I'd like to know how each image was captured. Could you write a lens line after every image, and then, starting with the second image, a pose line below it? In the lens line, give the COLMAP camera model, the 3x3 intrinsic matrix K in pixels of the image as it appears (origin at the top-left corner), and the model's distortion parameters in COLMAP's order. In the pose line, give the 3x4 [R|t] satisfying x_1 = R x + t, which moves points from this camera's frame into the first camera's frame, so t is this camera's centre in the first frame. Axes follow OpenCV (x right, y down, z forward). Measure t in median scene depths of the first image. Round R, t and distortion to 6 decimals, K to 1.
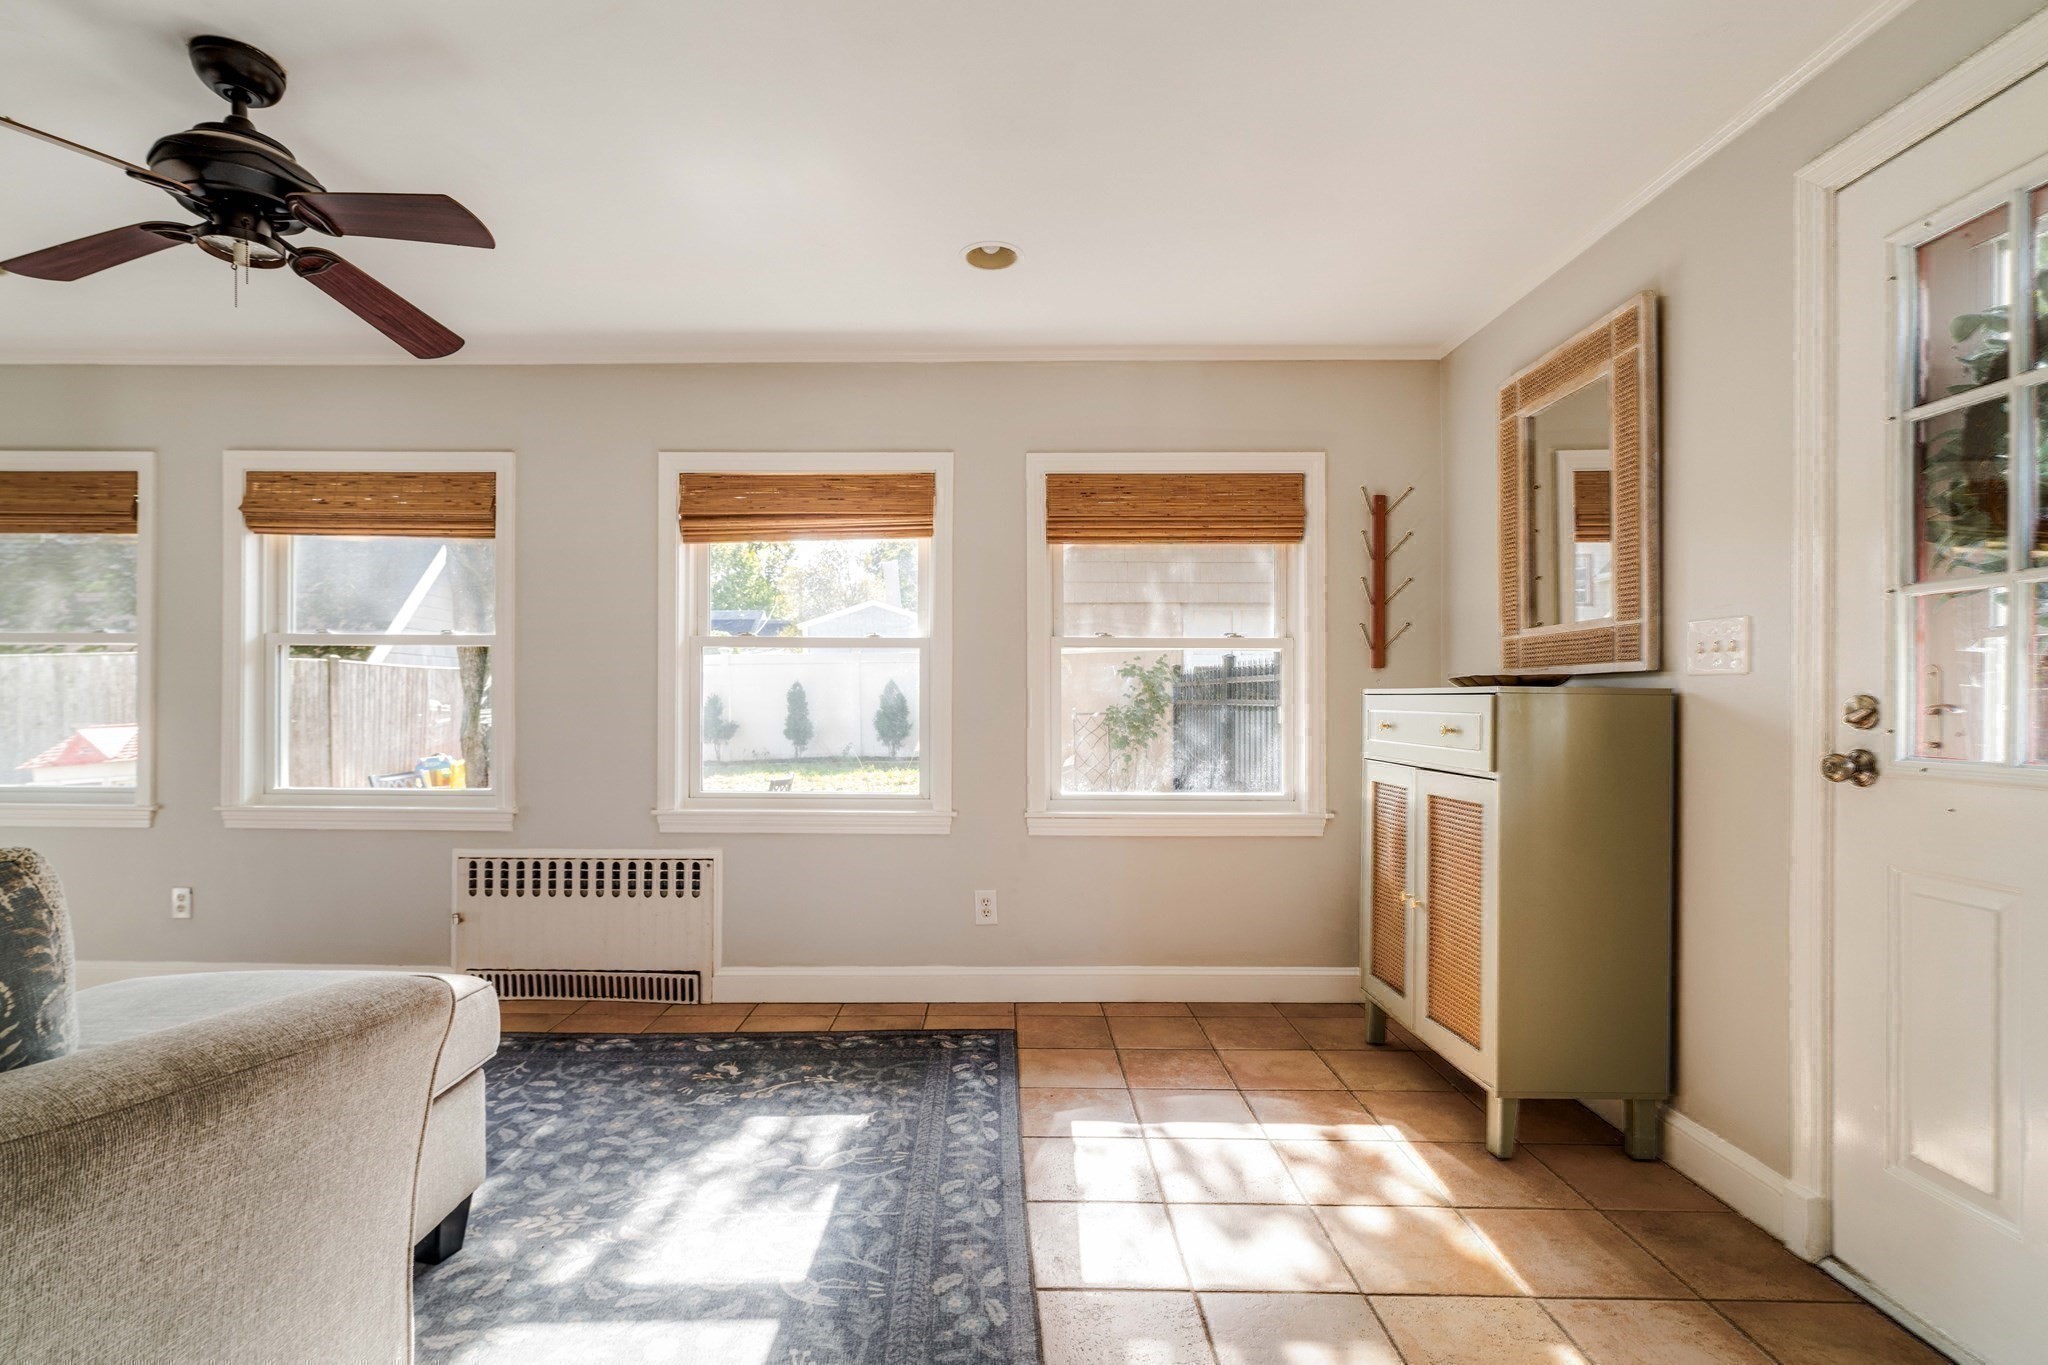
lens RADIAL K [[954.6, 0, 1018.8], [0, 954.6, 692.9], [0, 0, 1]] dist [0.001236, 0.000309]
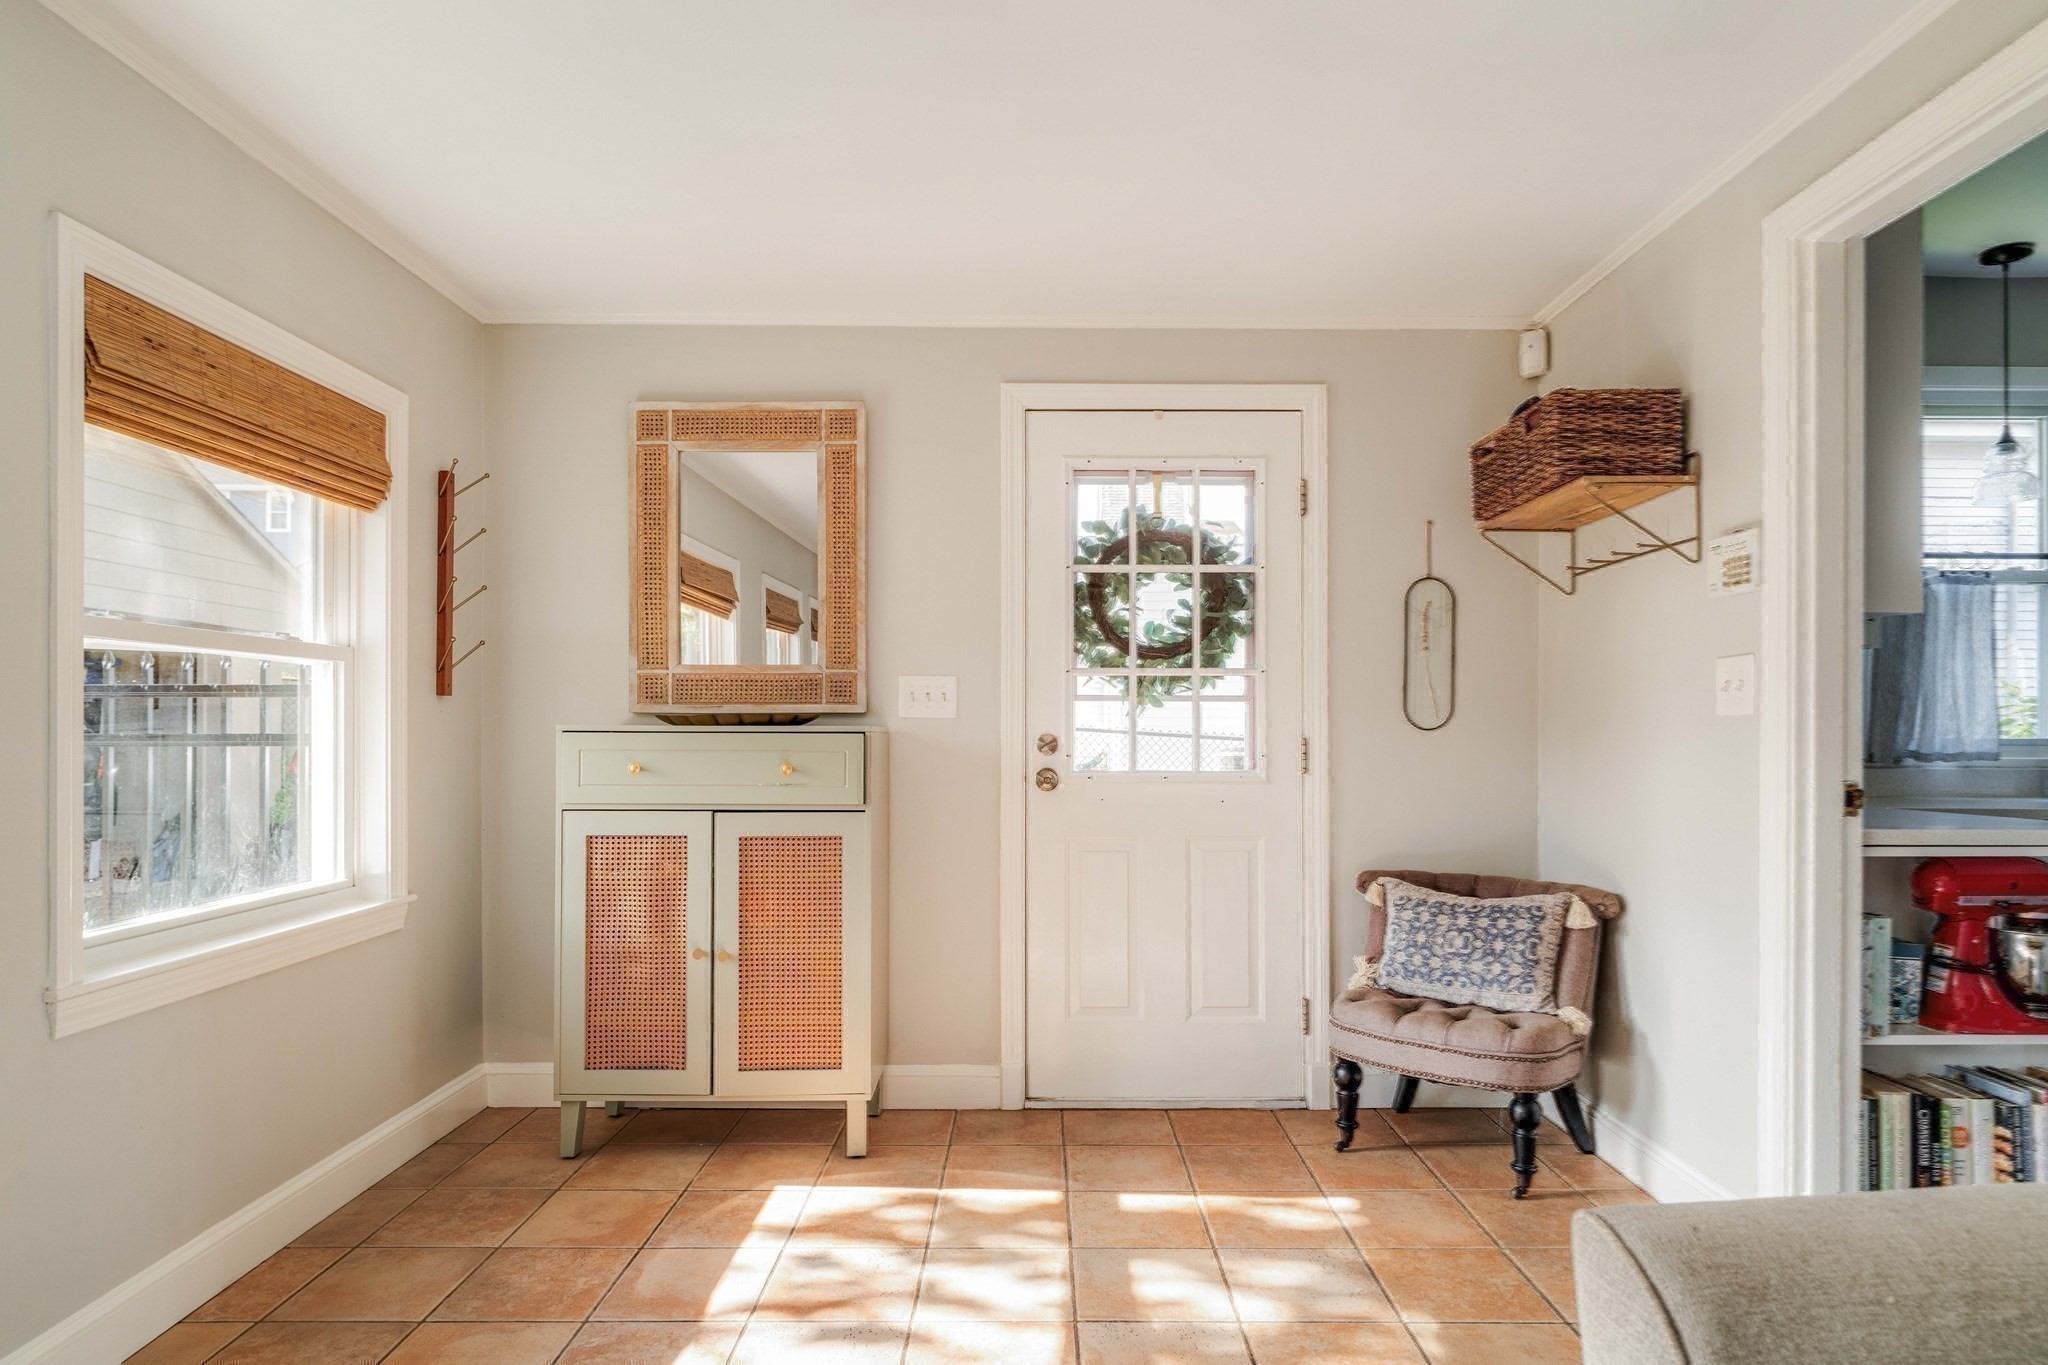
lens RADIAL K [[1179.5, 0, 1023.6], [0, 1179.5, 698.0], [0, 0, 1]] dist [-0.003008, -0.000358]
pose [[0.002351, 0.026540, 0.999645, -0.805813], [-0.005049, 0.999635, -0.026528, -0.003329], [-0.999984, -0.004985, 0.002484, 0.762773]]
